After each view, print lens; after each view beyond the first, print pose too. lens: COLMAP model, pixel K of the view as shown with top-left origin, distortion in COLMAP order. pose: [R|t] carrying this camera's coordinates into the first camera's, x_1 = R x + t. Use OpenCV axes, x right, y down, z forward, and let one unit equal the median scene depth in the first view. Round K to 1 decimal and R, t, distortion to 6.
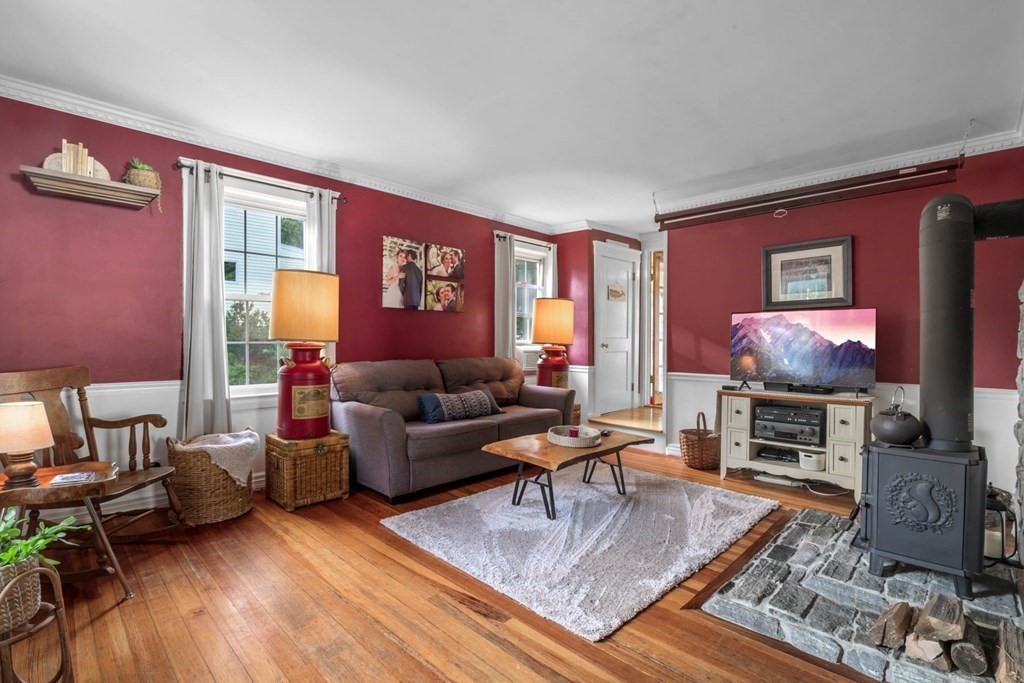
lens RADIAL K [[474.3, 0, 517.2], [0, 474.3, 344.0], [0, 0, 1]] dist [-0.000616, -0.000260]
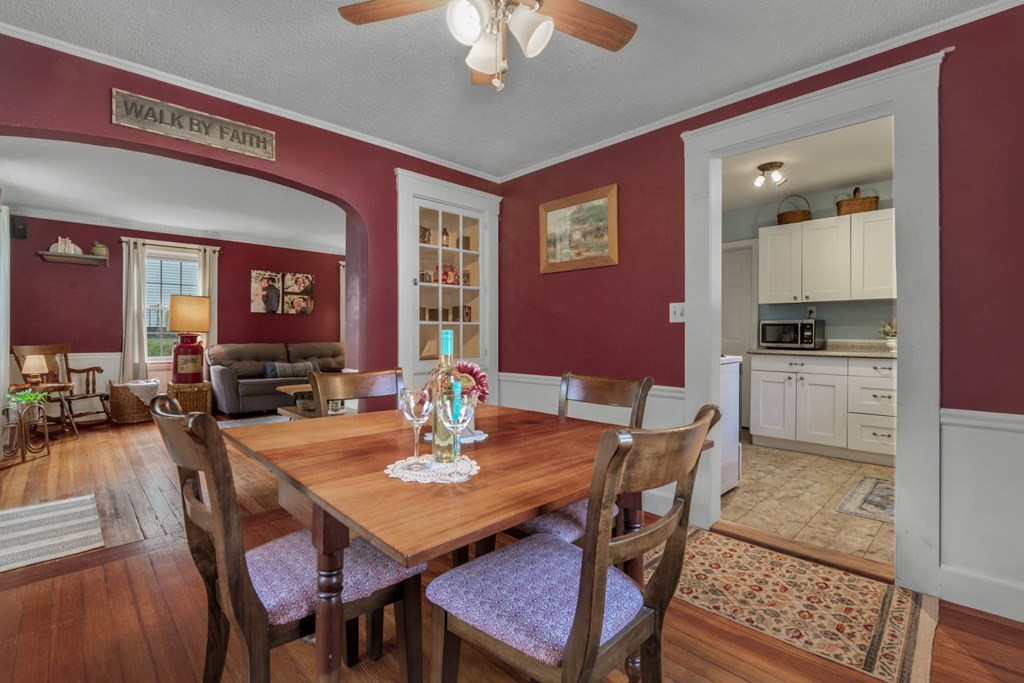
lens RADIAL K [[465.9, 0, 516.0], [0, 465.9, 330.3], [0, 0, 1]] dist [-0.002275, -0.000200]
pose [[0.999636, -0.002154, -0.026880, 0.738737], [0.001792, 0.999907, -0.013506, 0.011498], [0.026907, 0.013452, 0.999547, -0.658702]]
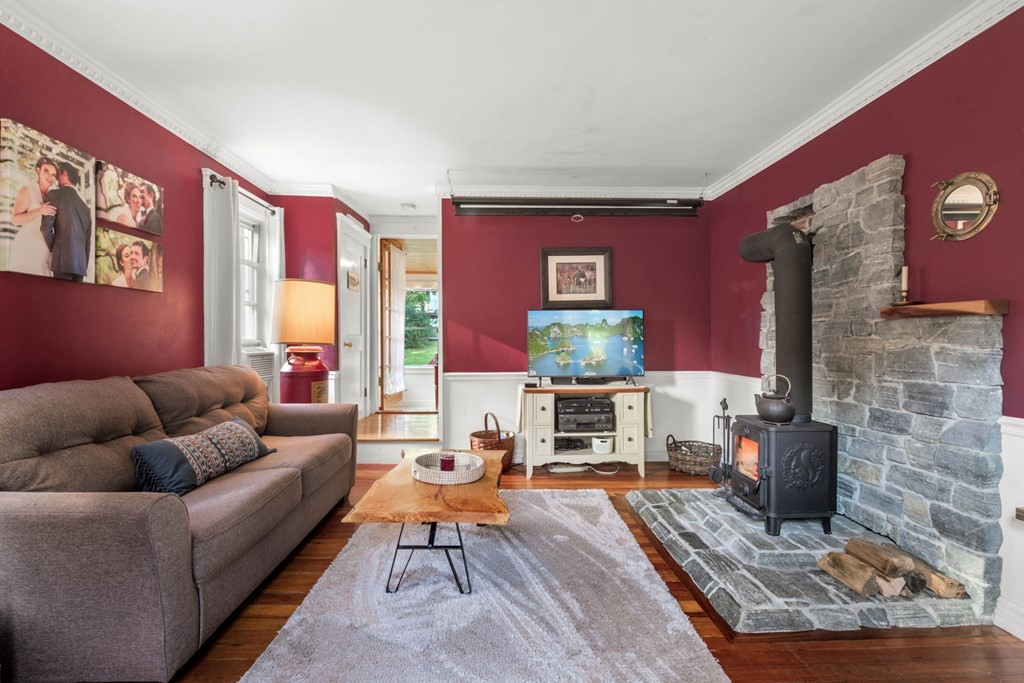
lens RADIAL K [[469.5, 0, 512.6], [0, 469.5, 337.7], [0, 0, 1]] dist [-0.001390, -0.000720]
pose [[0.693870, -0.006985, 0.720067, -0.280076], [0.010665, 0.999943, -0.000577, -0.006950], [-0.720021, 0.008080, 0.693905, 0.338404]]
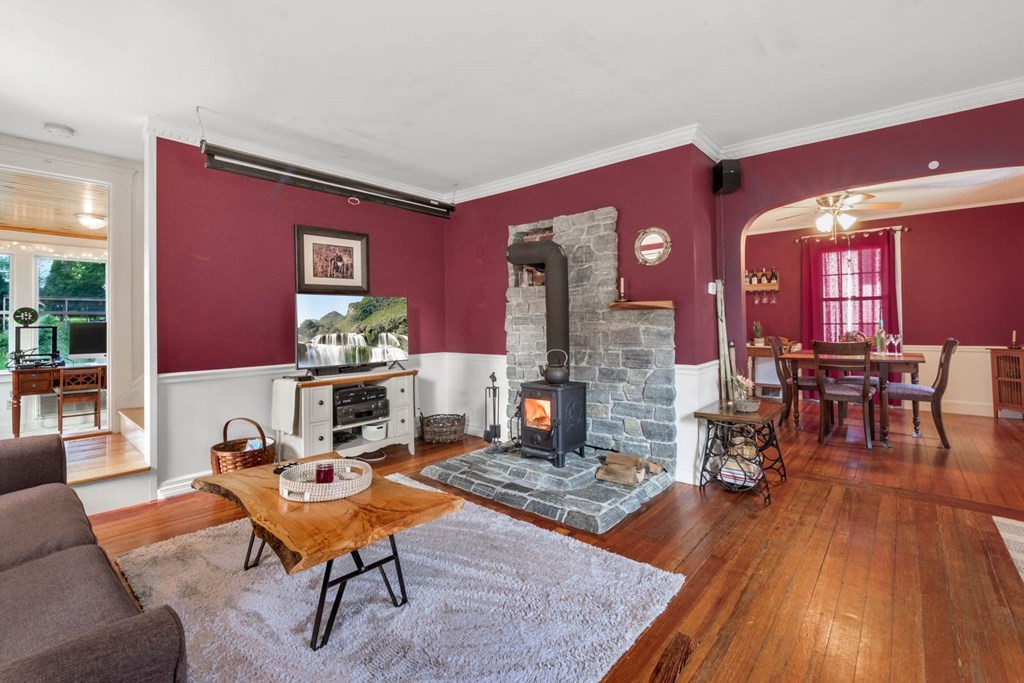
lens RADIAL K [[454.1, 0, 517.6], [0, 454.1, 314.1], [0, 0, 1]] dist [-0.001159, -0.000276]
pose [[-0.061129, 0.011958, 0.998058, -0.410065], [0.016619, 0.999802, -0.010961, -0.011071], [-0.997992, 0.015916, -0.061316, 0.641417]]
